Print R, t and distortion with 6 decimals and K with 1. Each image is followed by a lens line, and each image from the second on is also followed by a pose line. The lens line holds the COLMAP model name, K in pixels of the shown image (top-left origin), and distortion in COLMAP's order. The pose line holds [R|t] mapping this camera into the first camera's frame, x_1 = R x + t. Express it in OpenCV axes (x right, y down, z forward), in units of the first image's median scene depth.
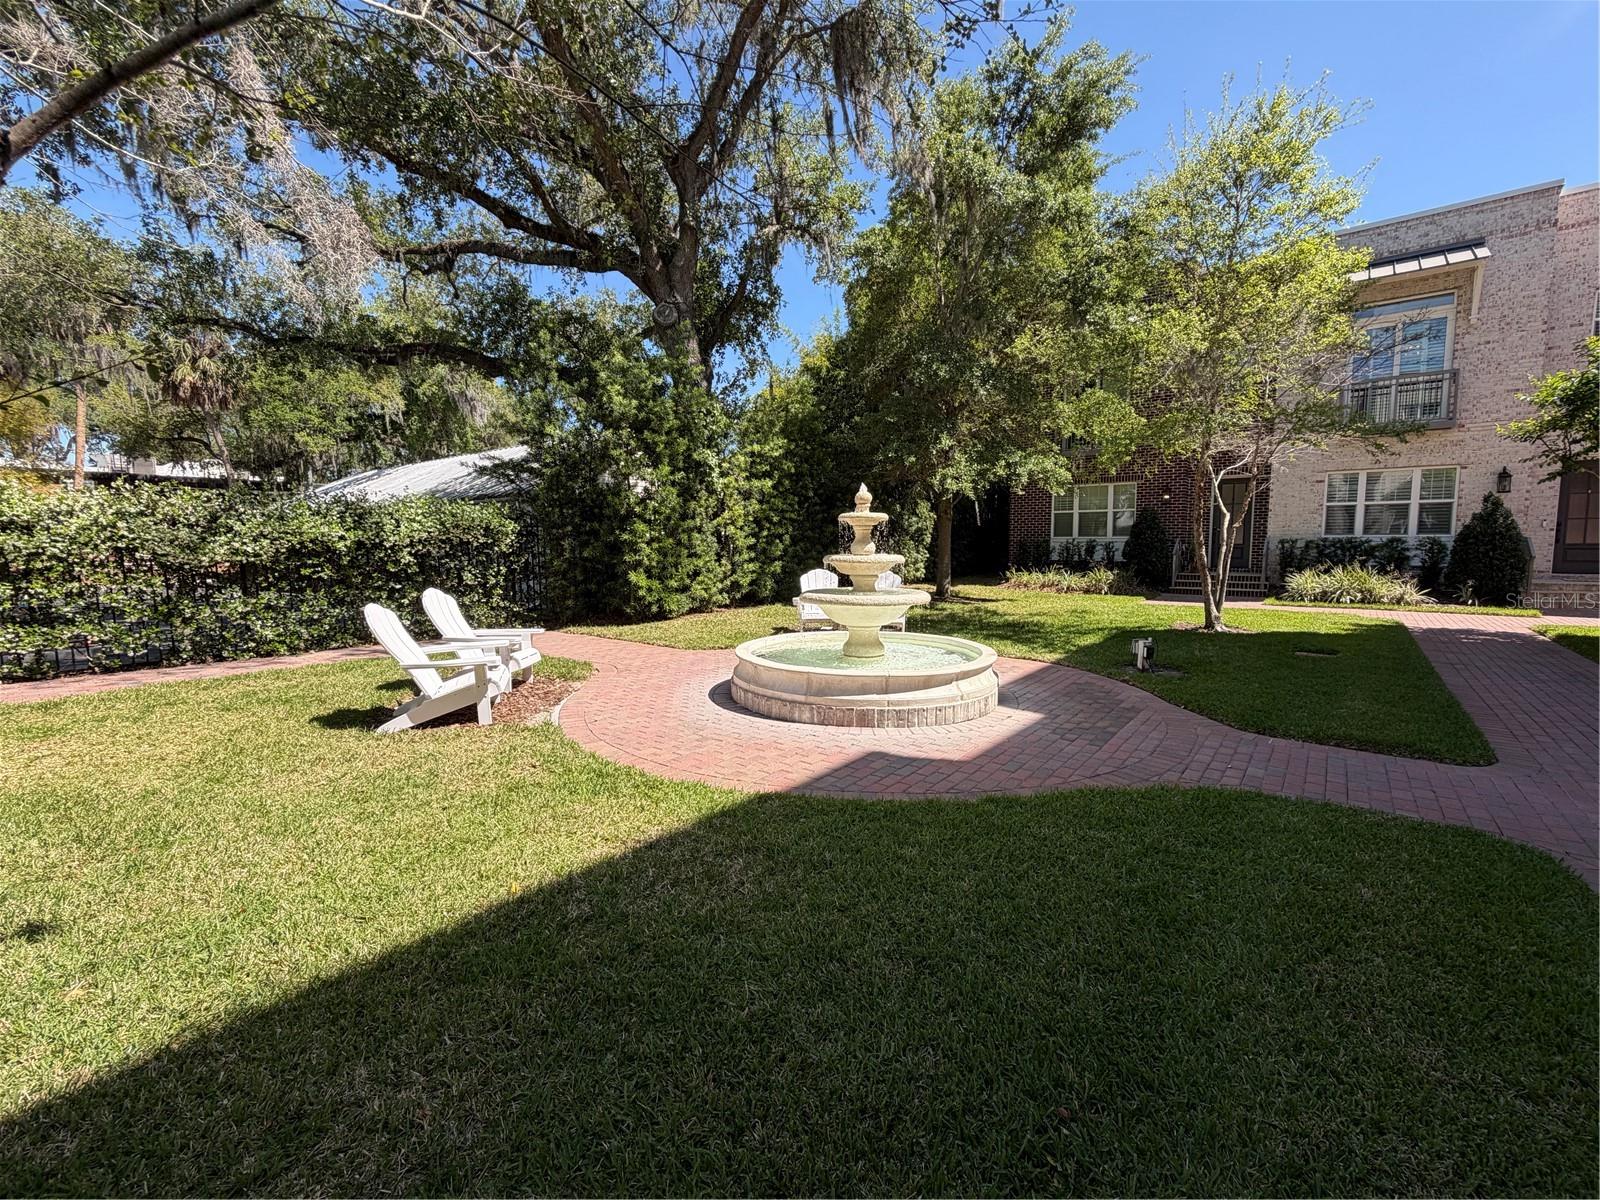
lens RADIAL K [[628.9, 0, 799.4], [0, 628.9, 596.8], [0, 0, 1]] dist [0.001558, -0.001932]
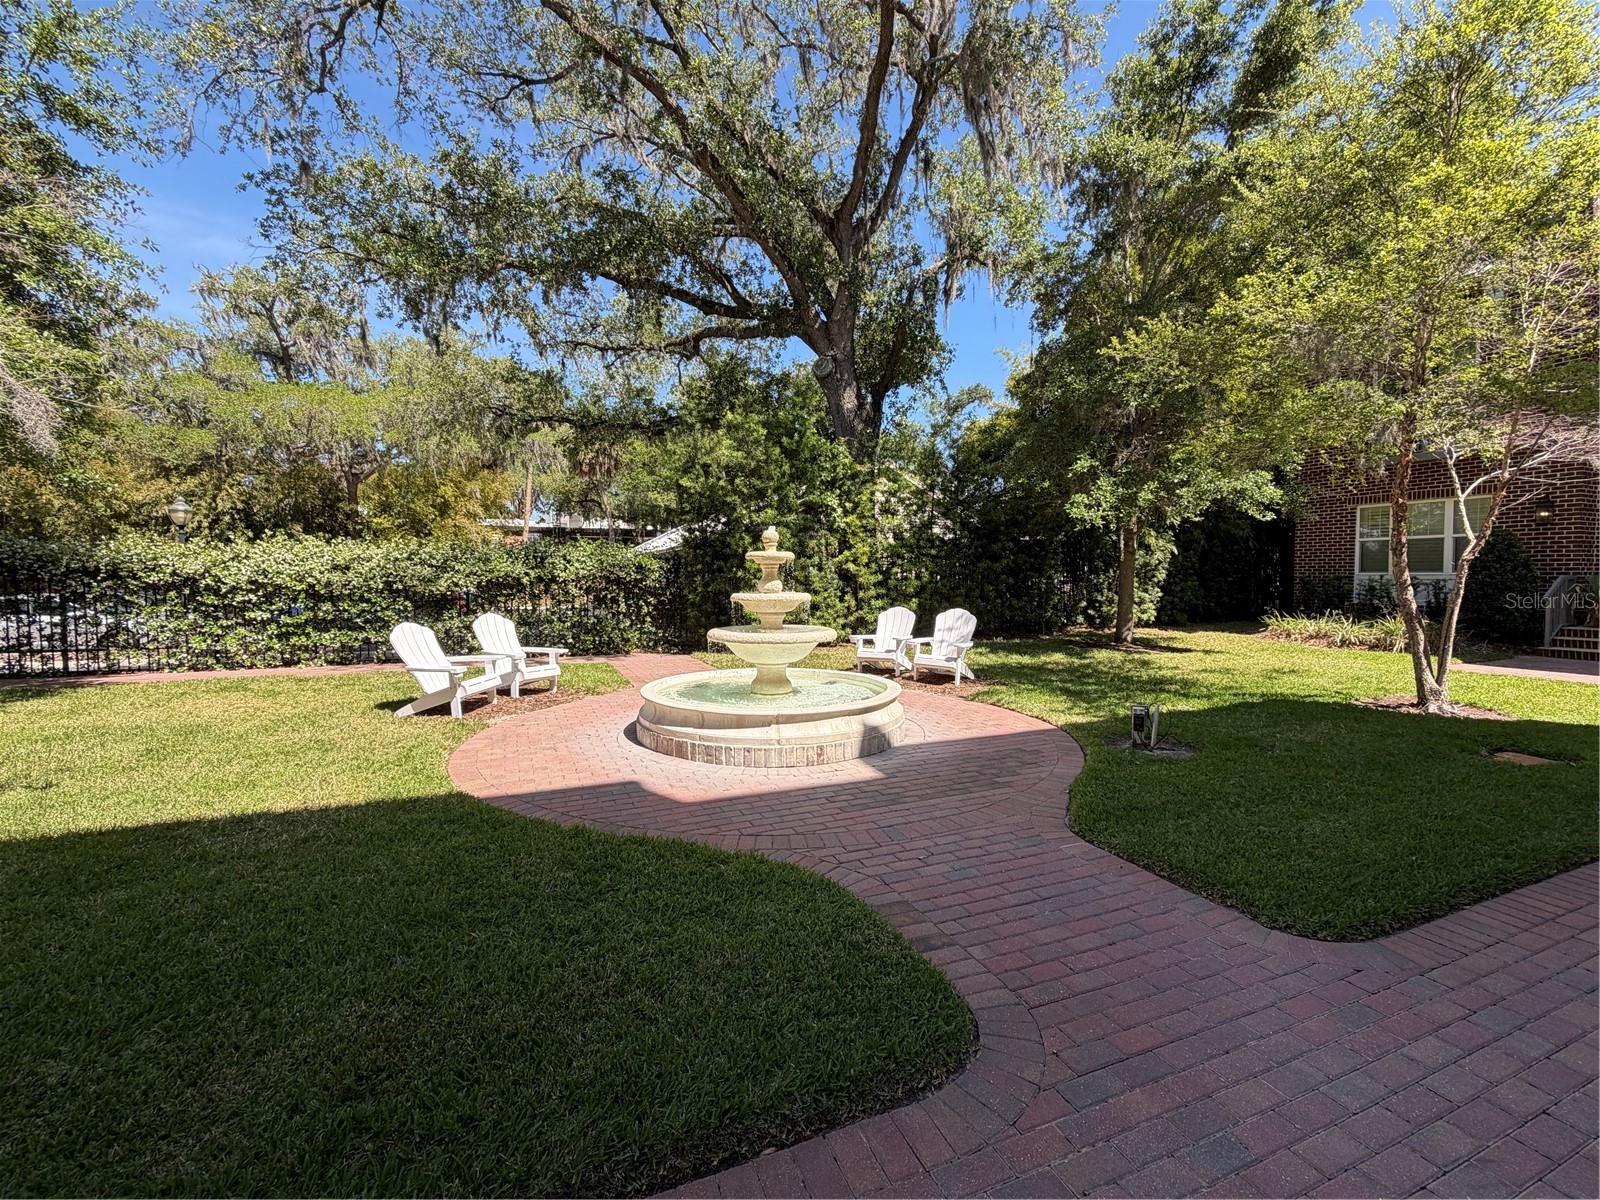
lens RADIAL K [[628.9, 0, 802.4], [0, 628.9, 600.1], [0, 0, 1]] dist [0.001558, -0.001932]
pose [[0.890544, 0.019229, -0.454490, 0.287887], [-0.042193, 0.998291, -0.040436, -0.007677], [0.452936, 0.055187, 0.889833, 0.058654]]
